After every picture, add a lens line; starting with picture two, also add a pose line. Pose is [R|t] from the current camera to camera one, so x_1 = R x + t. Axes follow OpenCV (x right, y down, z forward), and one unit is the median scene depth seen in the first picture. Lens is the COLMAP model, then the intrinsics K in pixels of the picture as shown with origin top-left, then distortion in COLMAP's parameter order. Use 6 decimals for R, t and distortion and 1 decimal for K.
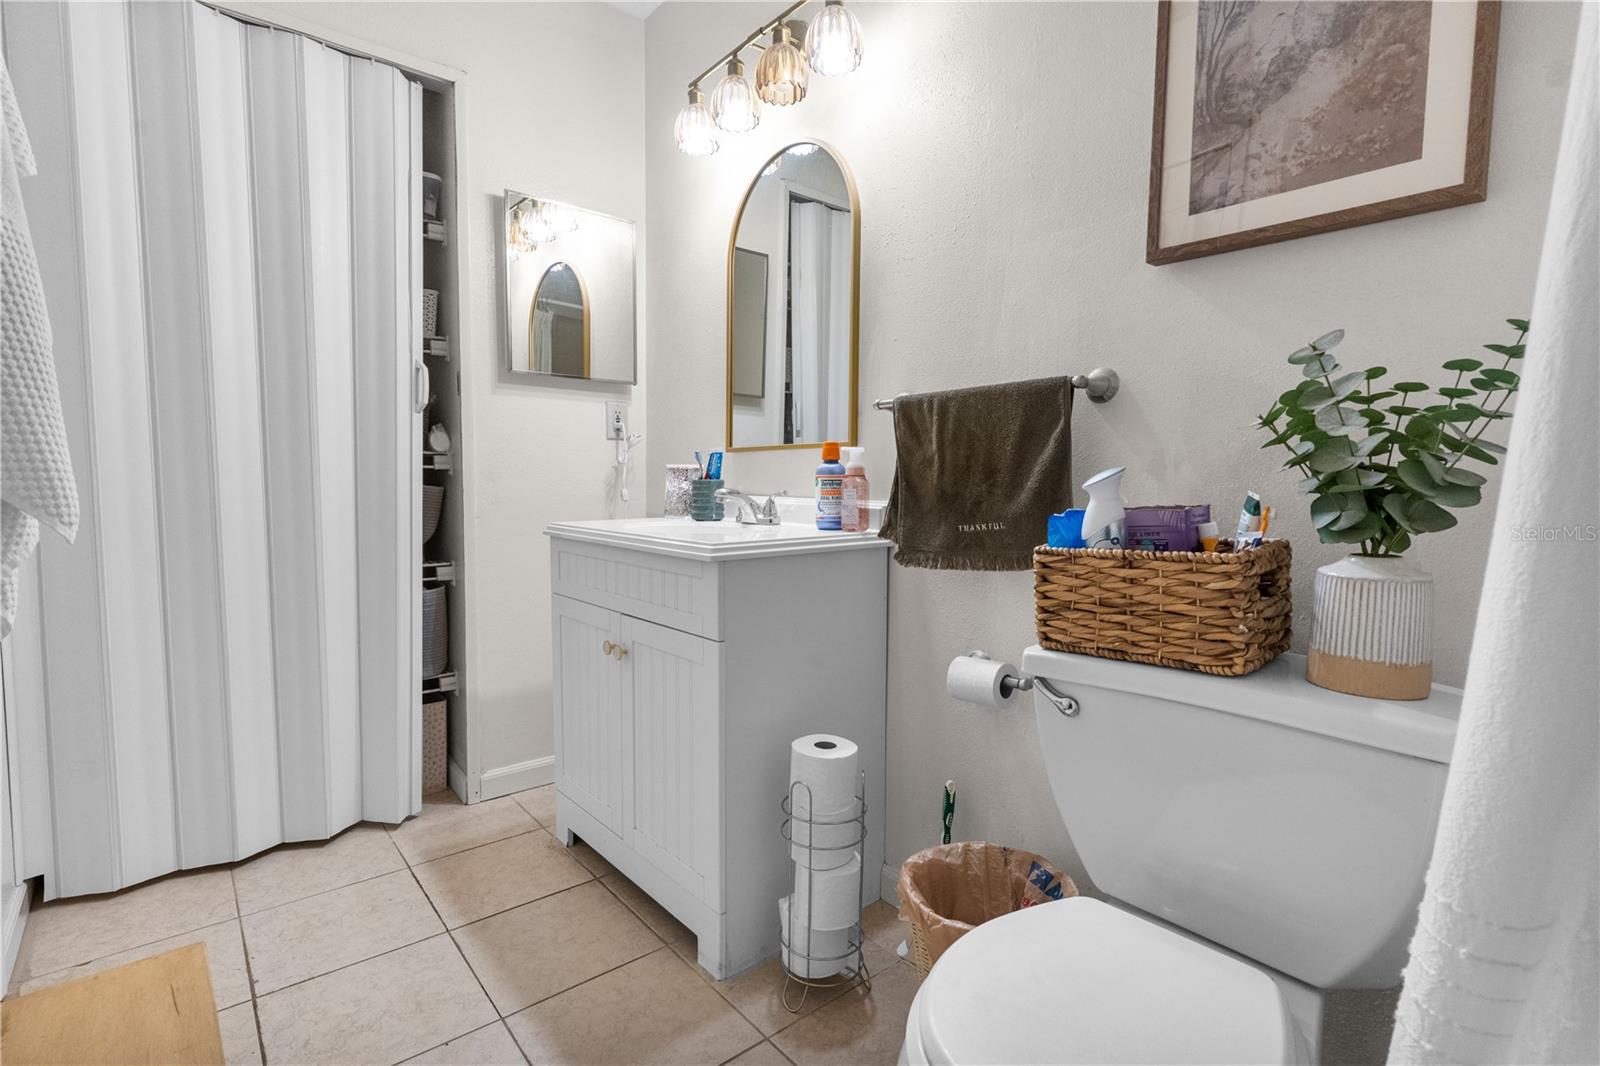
lens RADIAL K [[762.5, 0, 798.1], [0, 762.5, 532.4], [0, 0, 1]] dist [-0.001009, 0.002327]
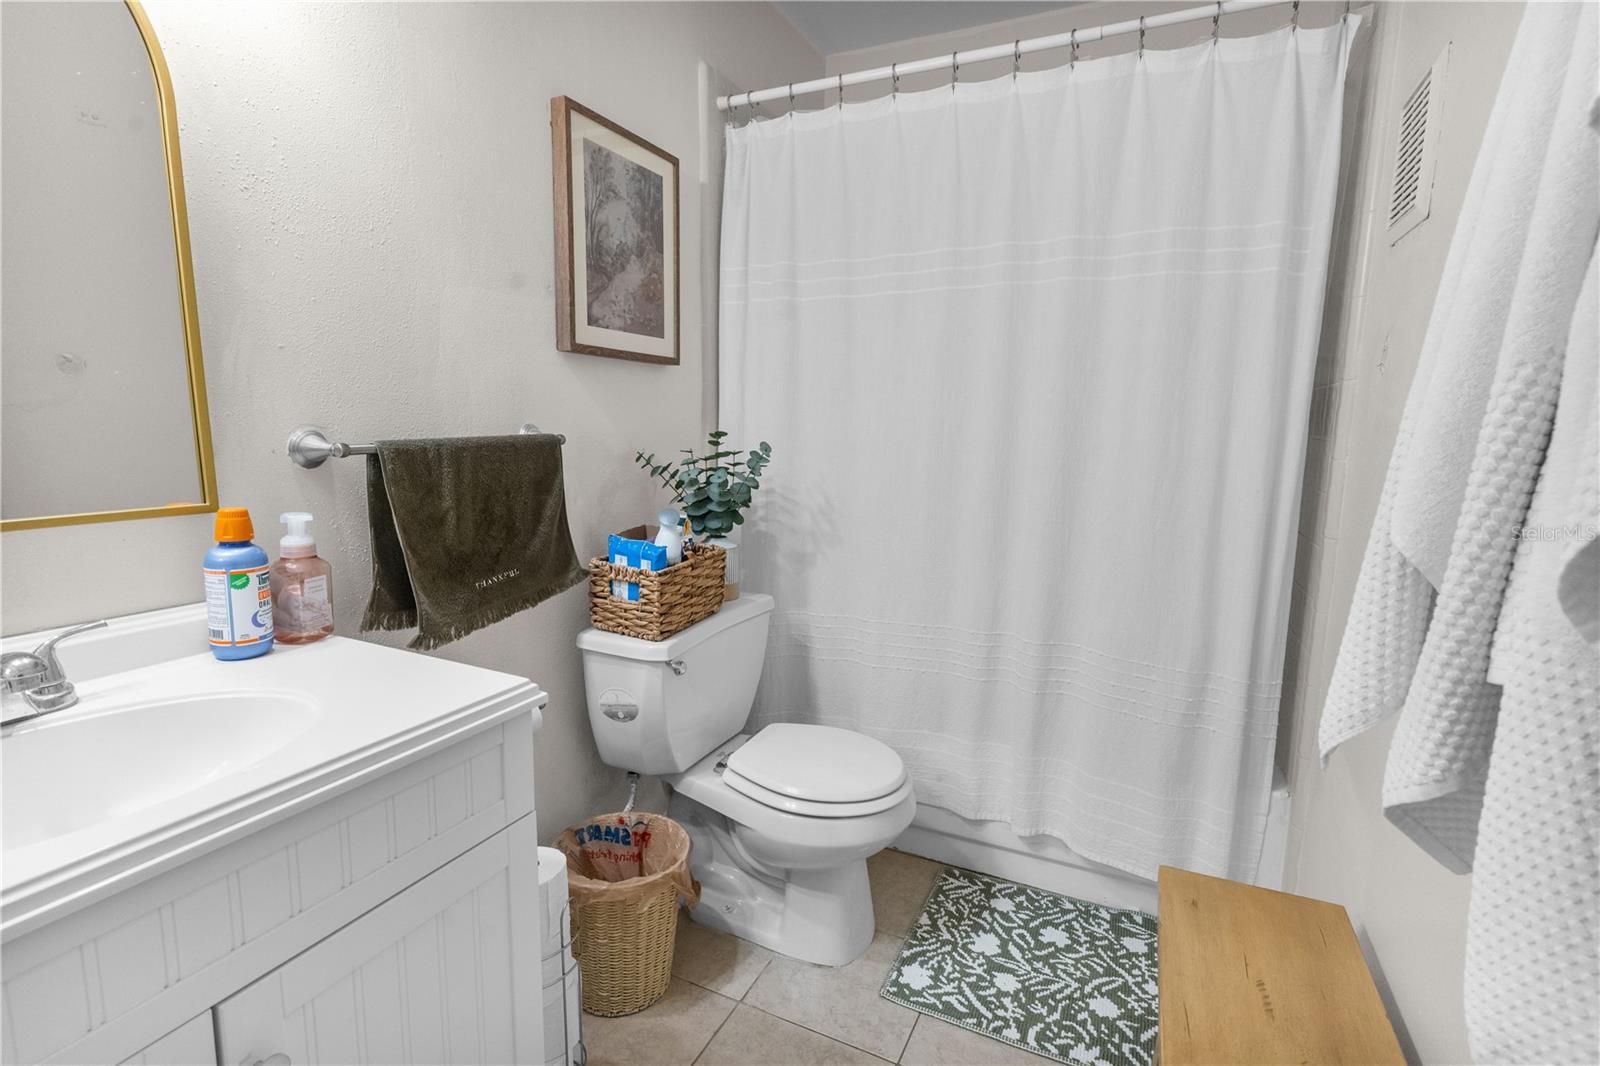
lens RADIAL K [[762.5, 0, 798.7], [0, 762.5, 536.1], [0, 0, 1]] dist [-0.001009, 0.002327]
pose [[-0.406559, -0.157288, 0.899984, -1.045760], [0.042452, 0.980753, 0.190581, -0.303666], [-0.912638, 0.115689, -0.392056, 1.323512]]
